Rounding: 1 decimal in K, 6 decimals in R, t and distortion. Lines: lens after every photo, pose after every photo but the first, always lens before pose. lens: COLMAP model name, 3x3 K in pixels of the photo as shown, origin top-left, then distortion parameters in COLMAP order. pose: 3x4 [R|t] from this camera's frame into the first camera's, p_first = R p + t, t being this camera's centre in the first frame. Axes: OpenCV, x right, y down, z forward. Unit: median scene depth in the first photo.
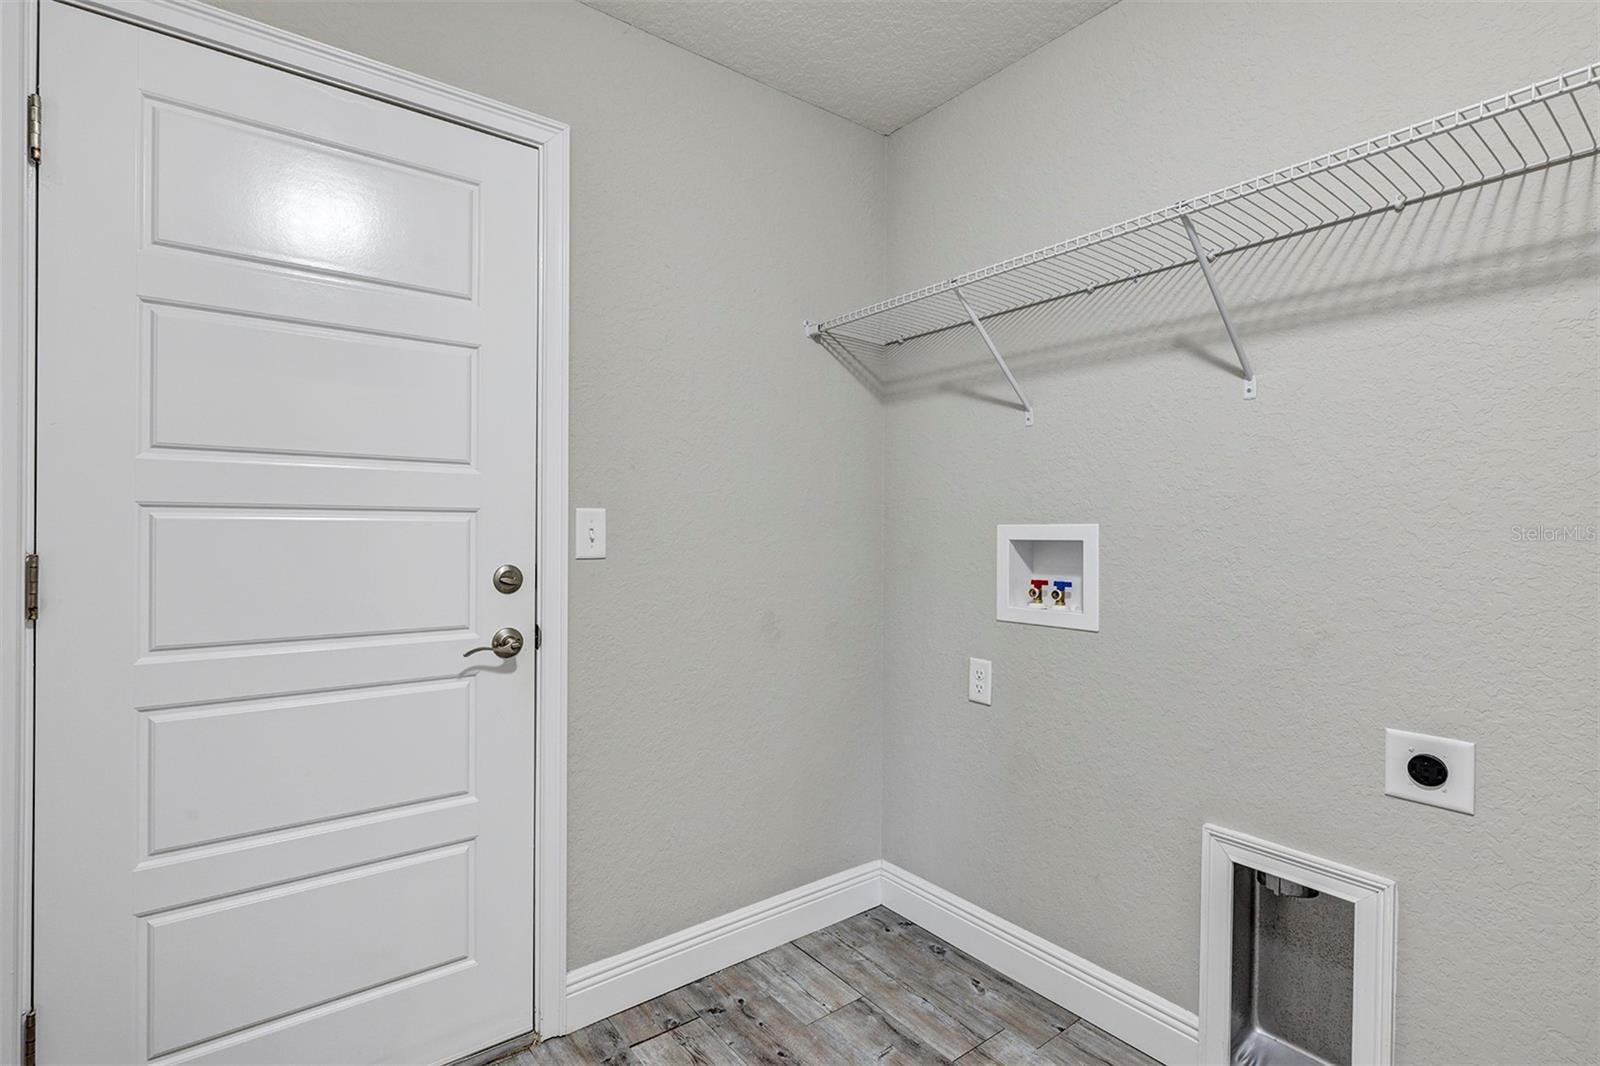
lens RADIAL K [[765.5, 0, 798.0], [0, 765.5, 533.0], [0, 0, 1]] dist [-0.003557, 0.000150]
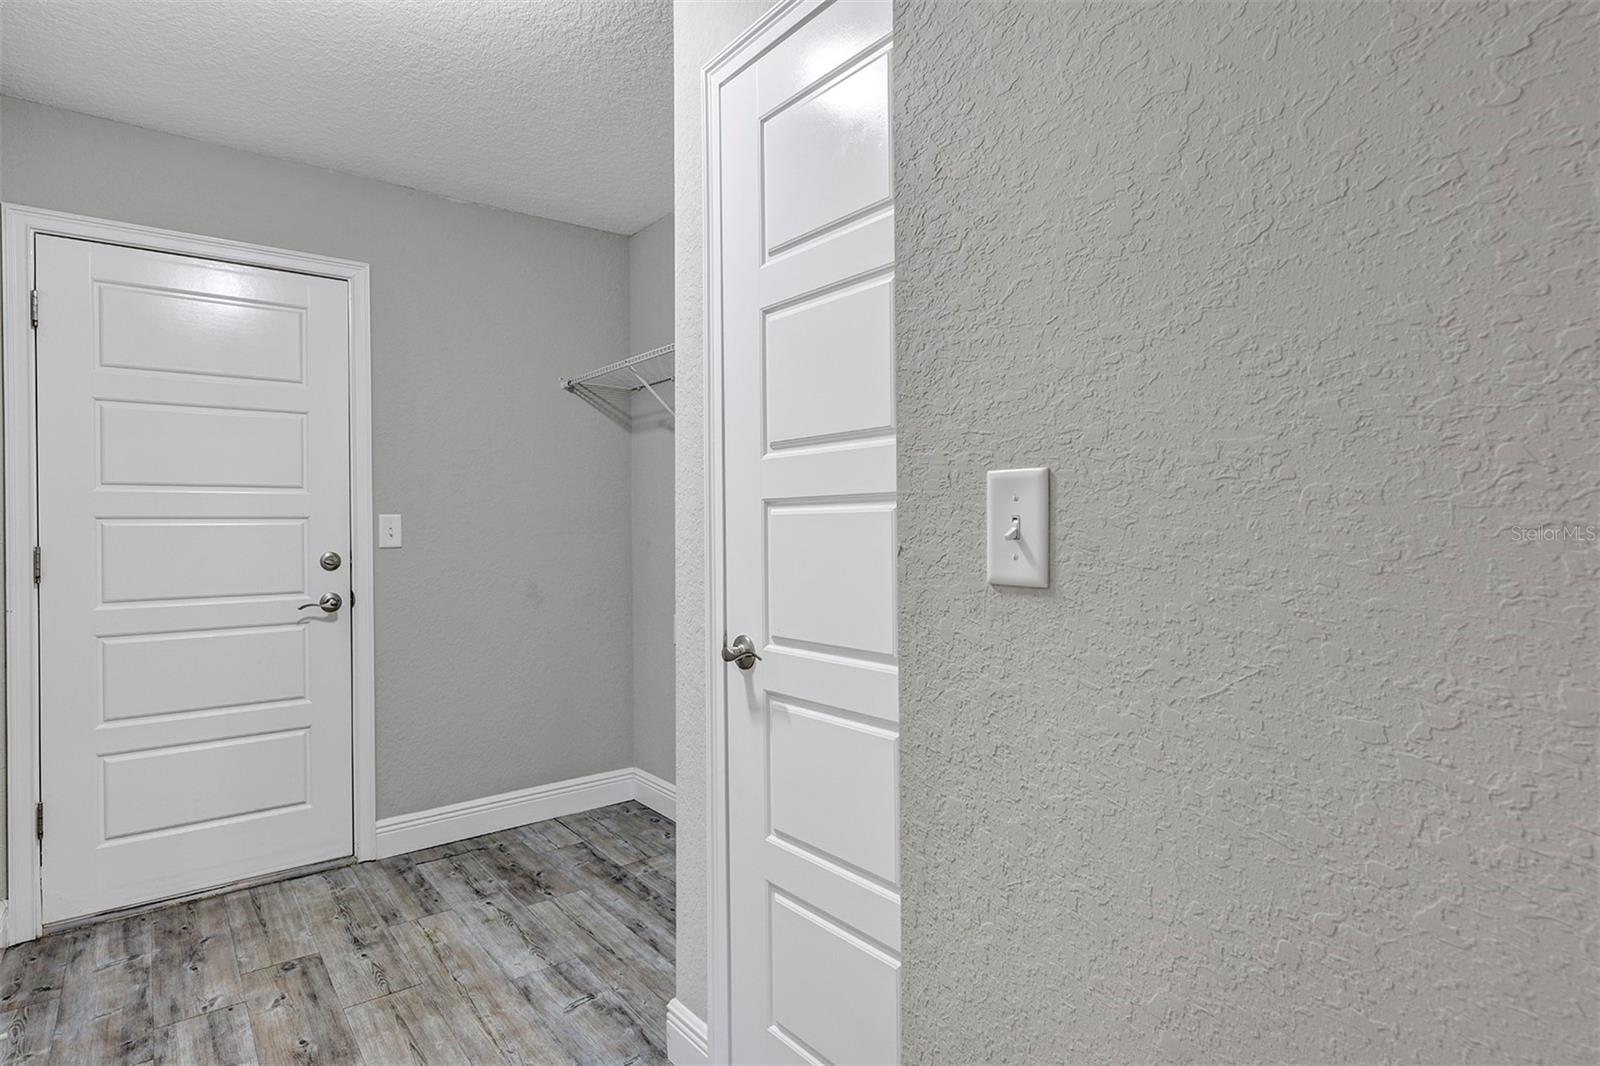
lens RADIAL K [[856.5, 0, 803.0], [0, 856.5, 531.1], [0, 0, 1]] dist [-0.001051, -0.000231]
pose [[0.999820, -0.015576, 0.010817, 0.541611], [0.015572, 0.999879, 0.000427, 0.012987], [-0.010823, -0.000258, 0.999941, -0.720028]]
